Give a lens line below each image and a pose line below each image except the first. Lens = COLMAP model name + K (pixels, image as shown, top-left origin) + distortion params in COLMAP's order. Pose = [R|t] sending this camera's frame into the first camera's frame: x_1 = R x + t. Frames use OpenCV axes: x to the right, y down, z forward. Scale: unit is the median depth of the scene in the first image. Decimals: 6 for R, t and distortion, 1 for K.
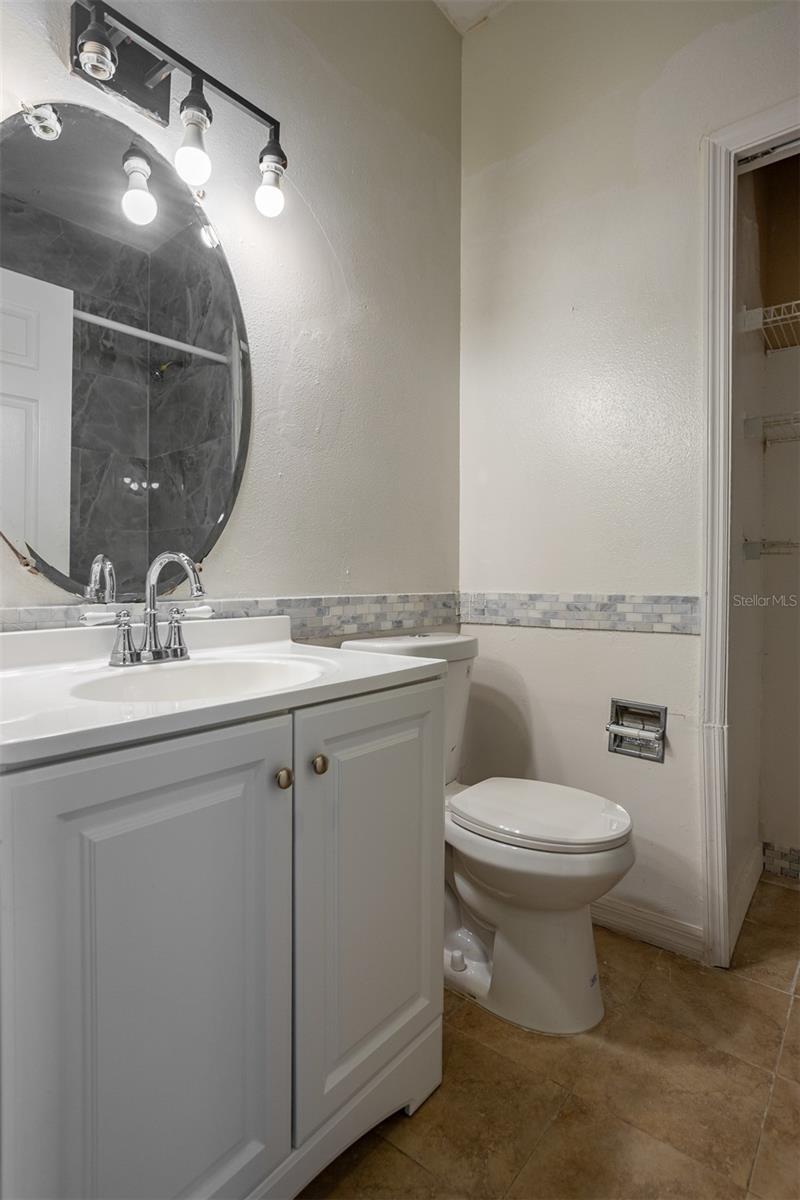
lens RADIAL K [[615.9, 0, 413.9], [0, 615.9, 592.6], [0, 0, 1]] dist [-0.047234, 0.032042]
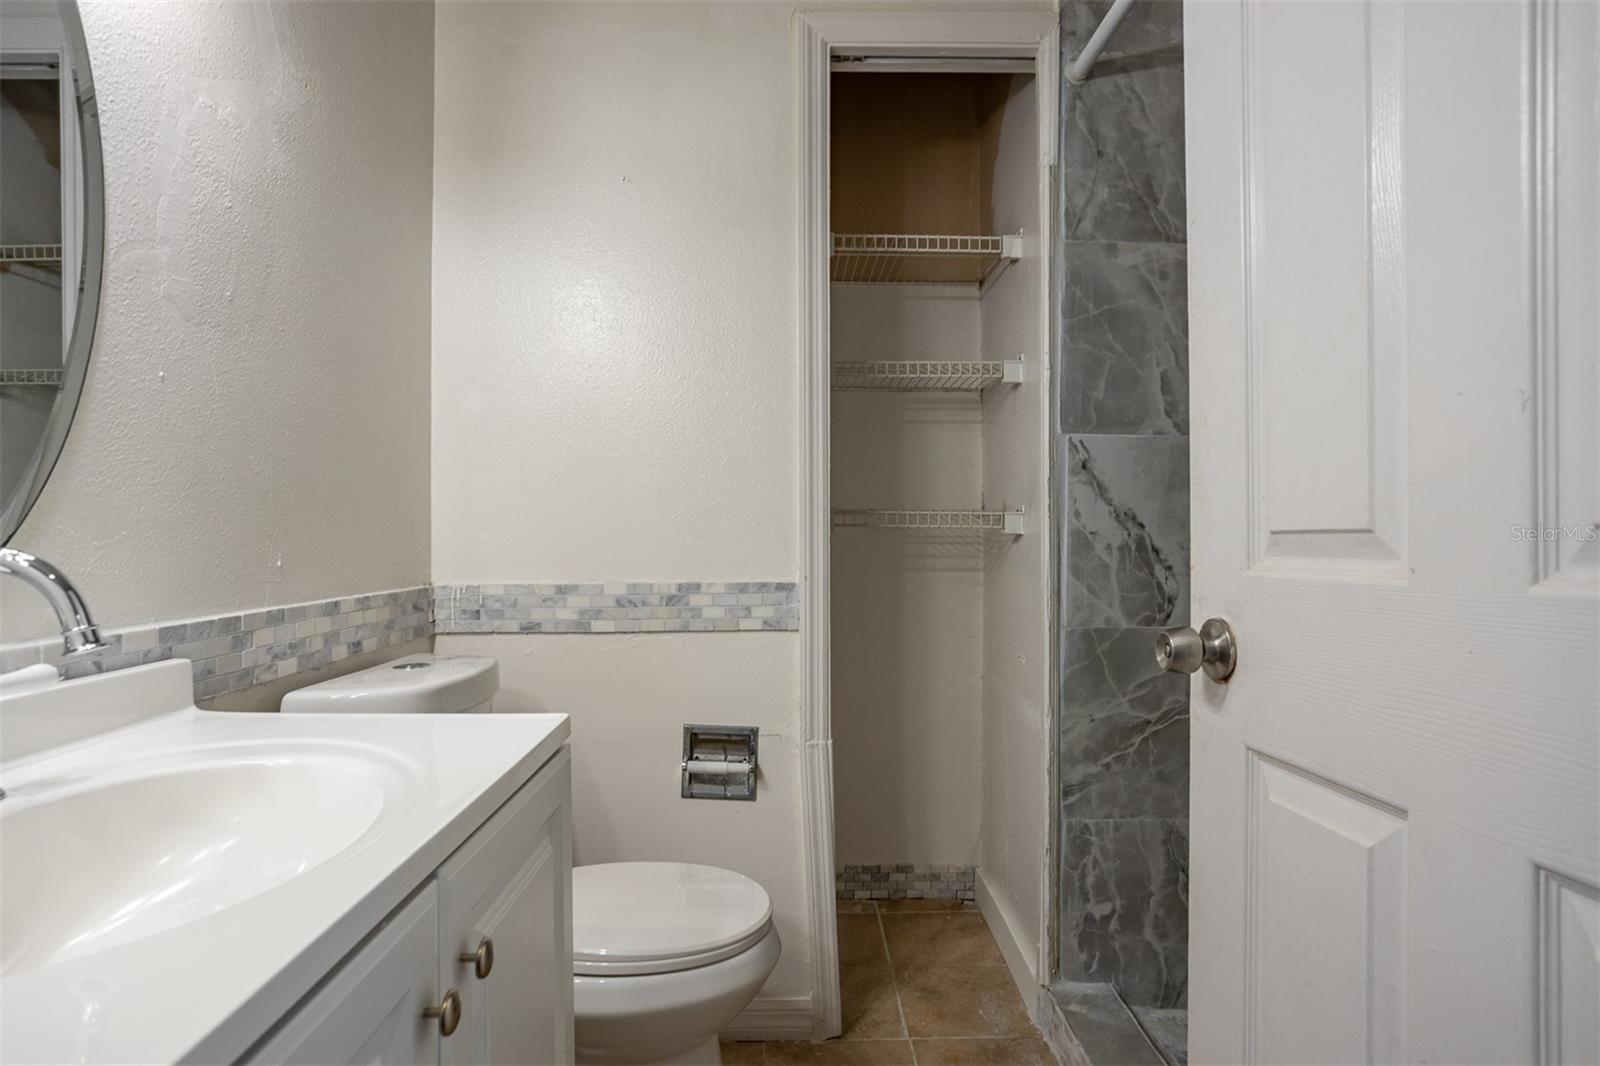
lens RADIAL K [[853.1, 0, 803.3], [0, 853.1, 540.4], [0, 0, 1]] dist [-0.081505, 0.070049]
pose [[0.779107, -0.012394, 0.626768, -0.199153], [0.022915, 0.999699, -0.008715, -0.034749], [-0.626471, 0.021152, 0.779157, 0.127384]]
